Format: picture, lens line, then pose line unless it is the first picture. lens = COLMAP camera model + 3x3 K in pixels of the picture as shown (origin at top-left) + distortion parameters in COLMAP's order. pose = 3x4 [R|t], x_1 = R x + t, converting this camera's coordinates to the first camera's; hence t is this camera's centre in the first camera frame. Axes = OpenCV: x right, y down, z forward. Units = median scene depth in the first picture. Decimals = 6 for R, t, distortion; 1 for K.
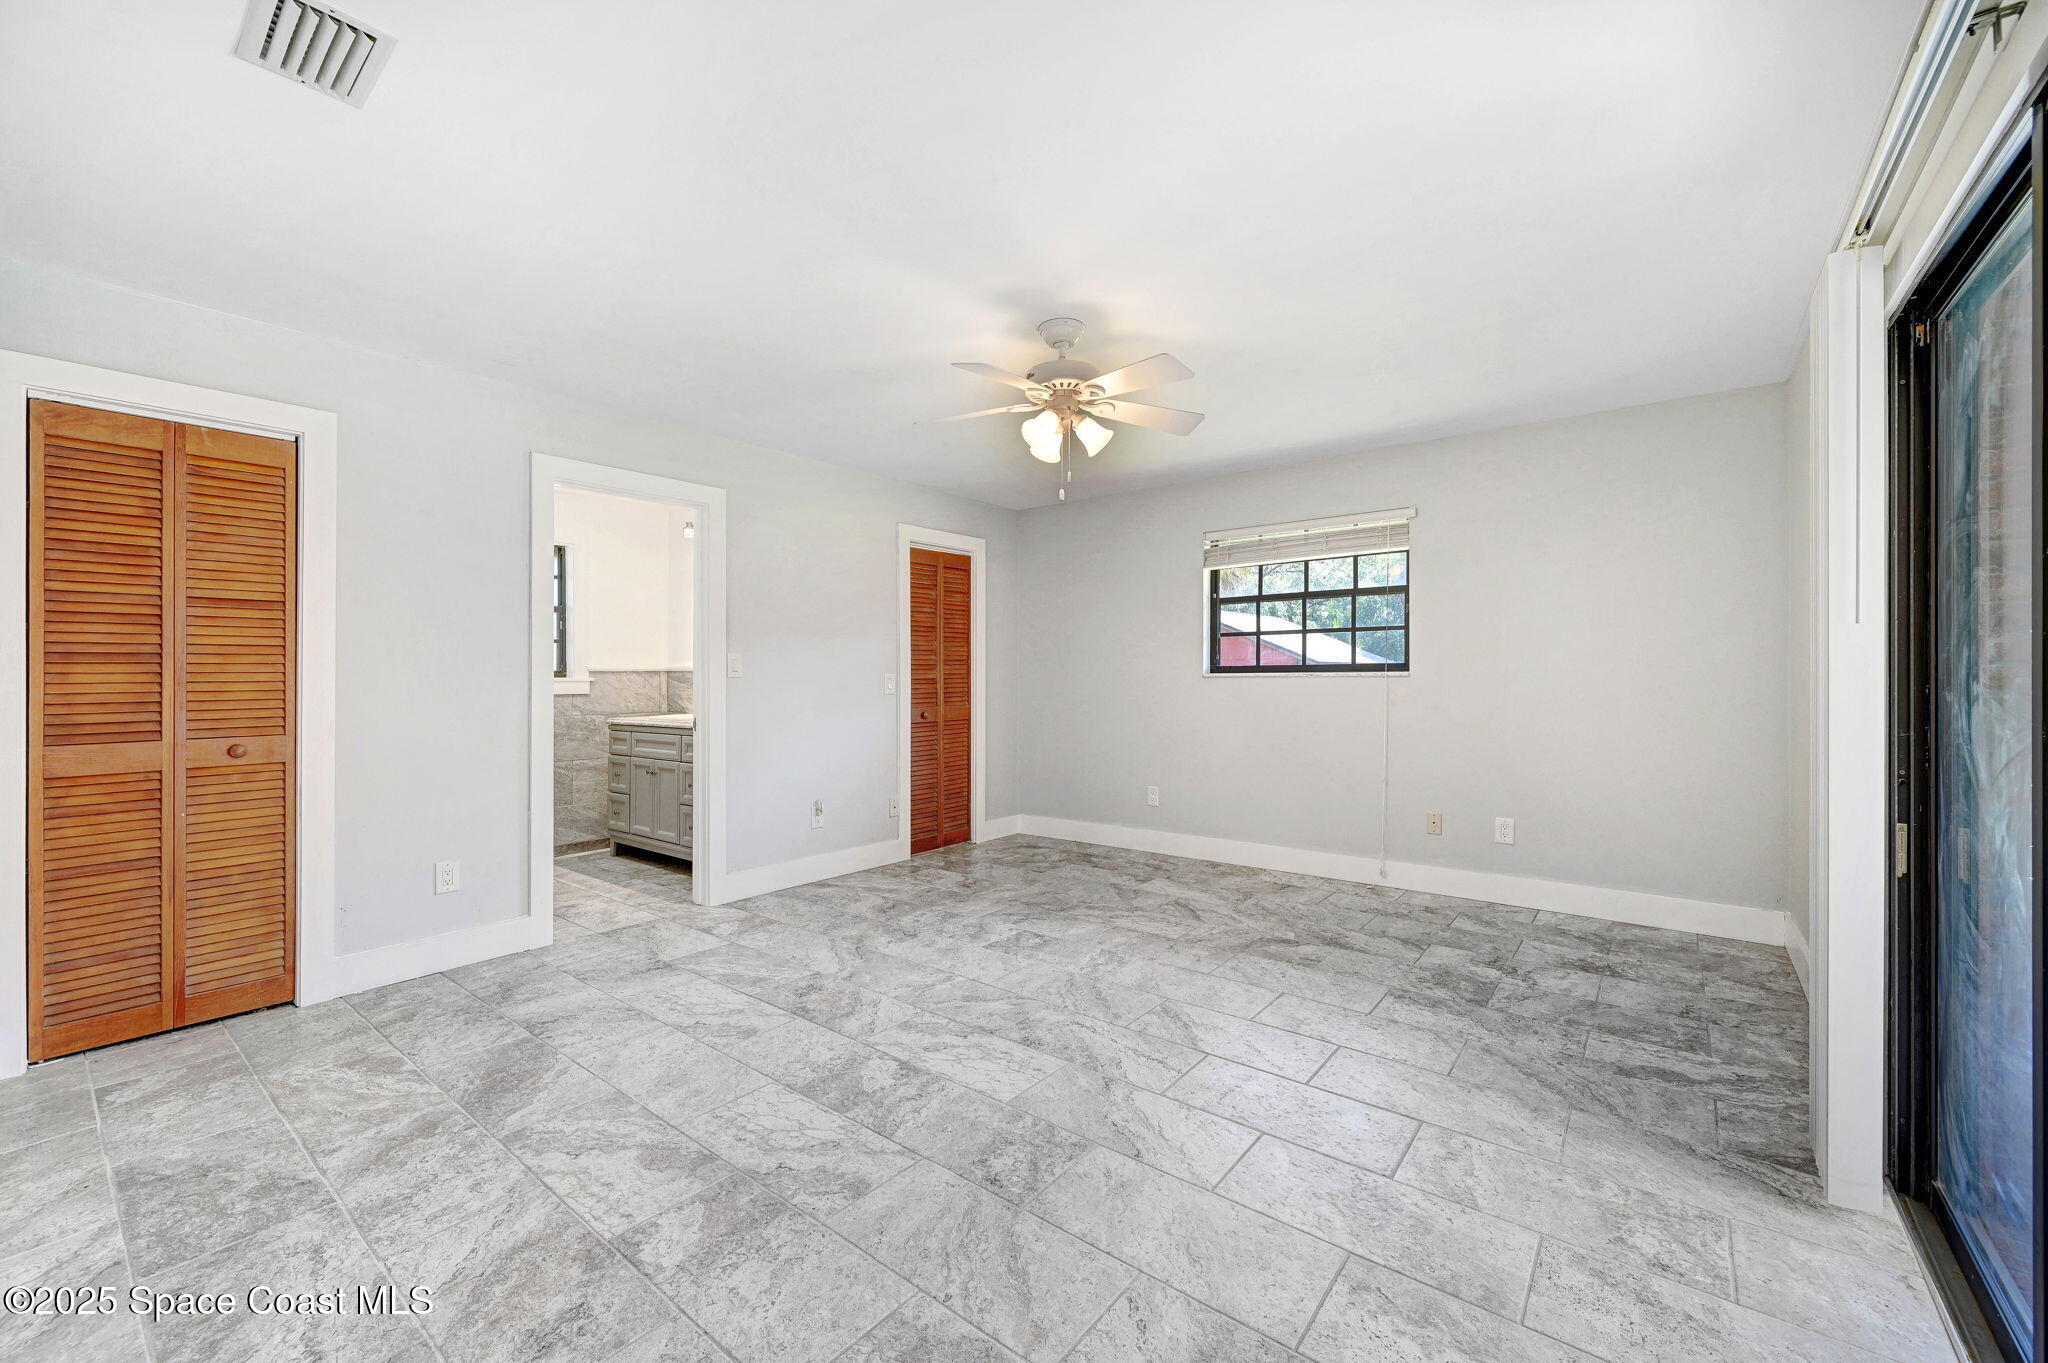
lens RADIAL K [[823.8, 0, 1027.1], [0, 823.8, 686.4], [0, 0, 1]] dist [-0.001707, 0.000092]
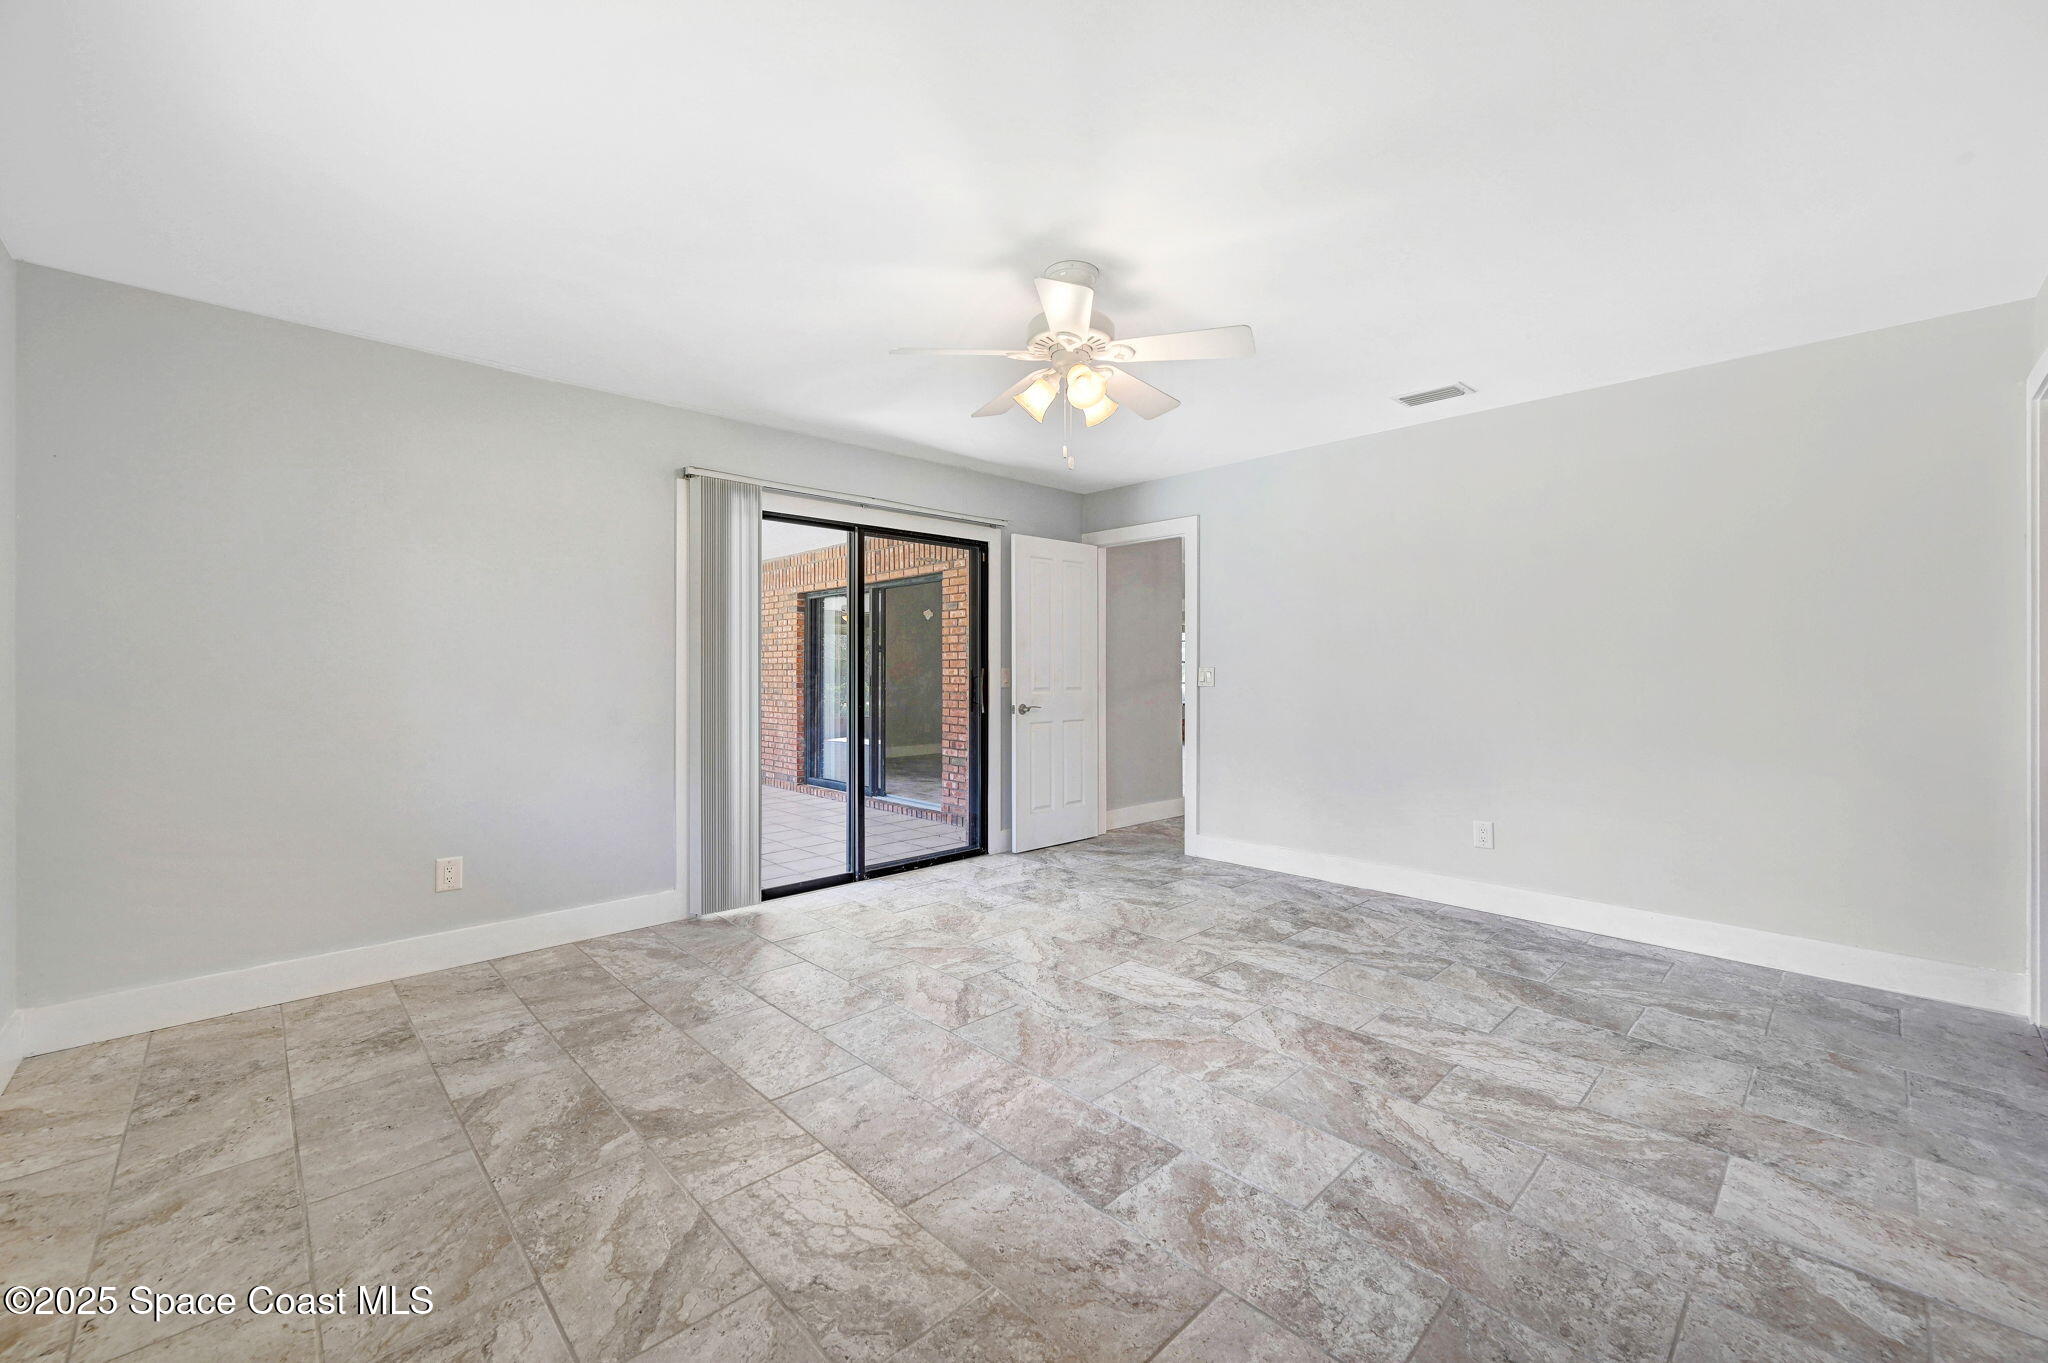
lens RADIAL K [[823.8, 0, 1003.9], [0, 823.8, 666.9], [0, 0, 1]] dist [-0.001707, 0.000092]
pose [[-0.987203, 0.006591, 0.159333, -0.030399], [0.007957, 0.999937, 0.007937, -0.021953], [-0.159270, 0.009103, -0.987193, 1.797608]]
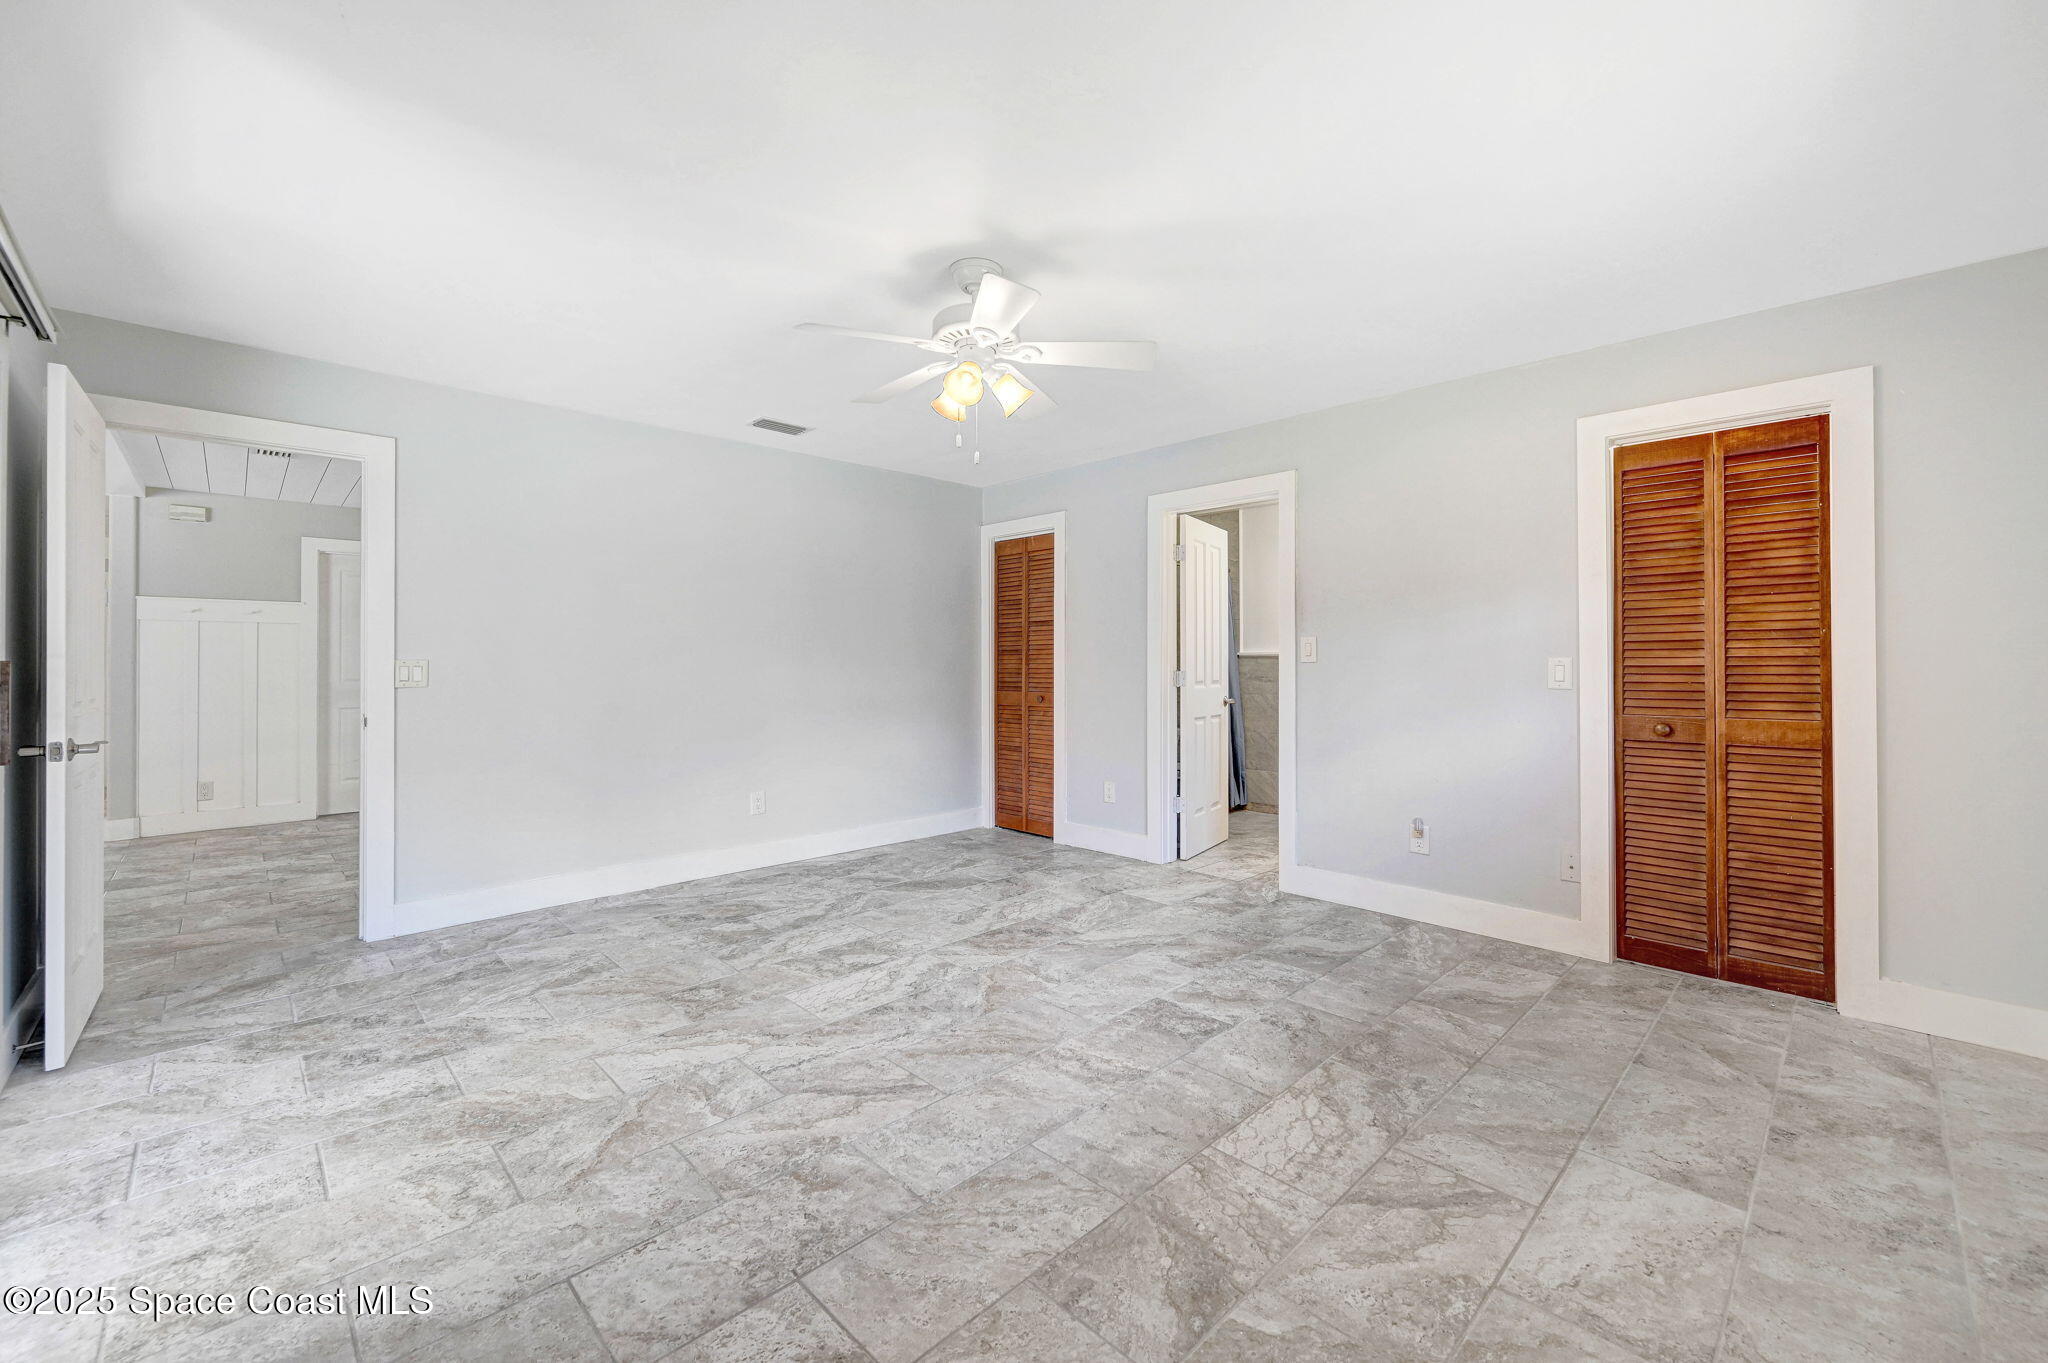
lens RADIAL K [[823.8, 0, 1051.5], [0, 823.8, 654.6], [0, 0, 1]] dist [-0.001707, 0.000092]
pose [[-0.117742, -0.004787, -0.993033, 0.868788], [-0.011300, 0.999930, -0.003480, -0.017748], [0.992980, 0.010812, -0.117788, 1.131267]]
